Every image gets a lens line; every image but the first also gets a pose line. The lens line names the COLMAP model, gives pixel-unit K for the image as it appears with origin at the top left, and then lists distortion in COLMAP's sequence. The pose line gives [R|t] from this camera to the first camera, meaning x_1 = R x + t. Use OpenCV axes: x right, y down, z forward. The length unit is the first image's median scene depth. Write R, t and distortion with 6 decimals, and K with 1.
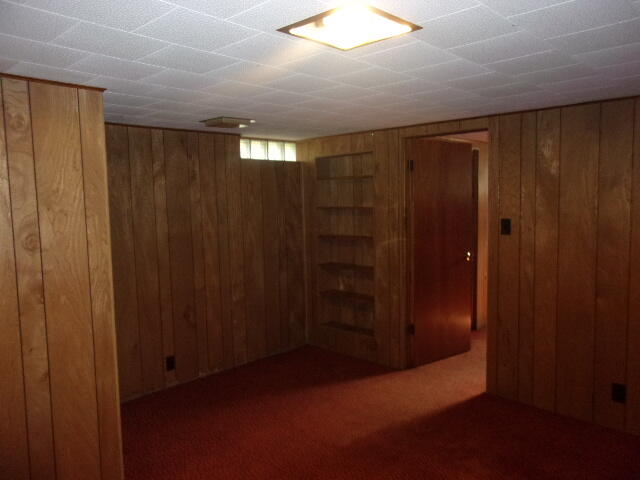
lens RADIAL K [[500.9, 0, 321.7], [0, 500.9, 236.9], [0, 0, 1]] dist [-0.028278, 0.047412]
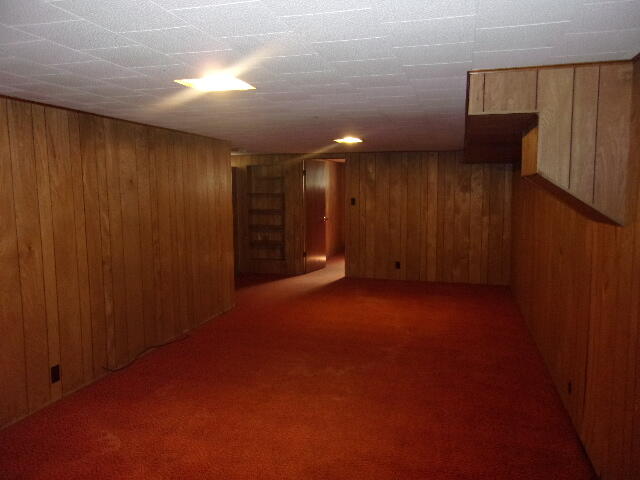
lens RADIAL K [[500.9, 0, 319.7], [0, 500.9, 240.0], [0, 0, 1]] dist [-0.028278, 0.047412]
pose [[0.902681, -0.035514, 0.428842, -0.560403], [0.025063, 0.999236, 0.029995, 0.061164], [-0.429580, -0.016328, 0.902881, -0.743036]]
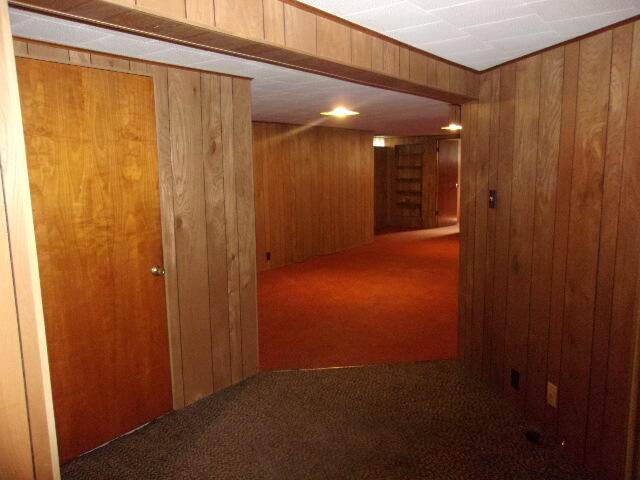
lens RADIAL K [[500.9, 0, 319.7], [0, 500.9, 241.8], [0, 0, 1]] dist [-0.028278, 0.047412]
pose [[0.997065, -0.016070, 0.074857, -0.561853], [0.010268, 0.996958, 0.077262, 0.113532], [-0.075871, -0.076266, 0.994197, -1.395428]]
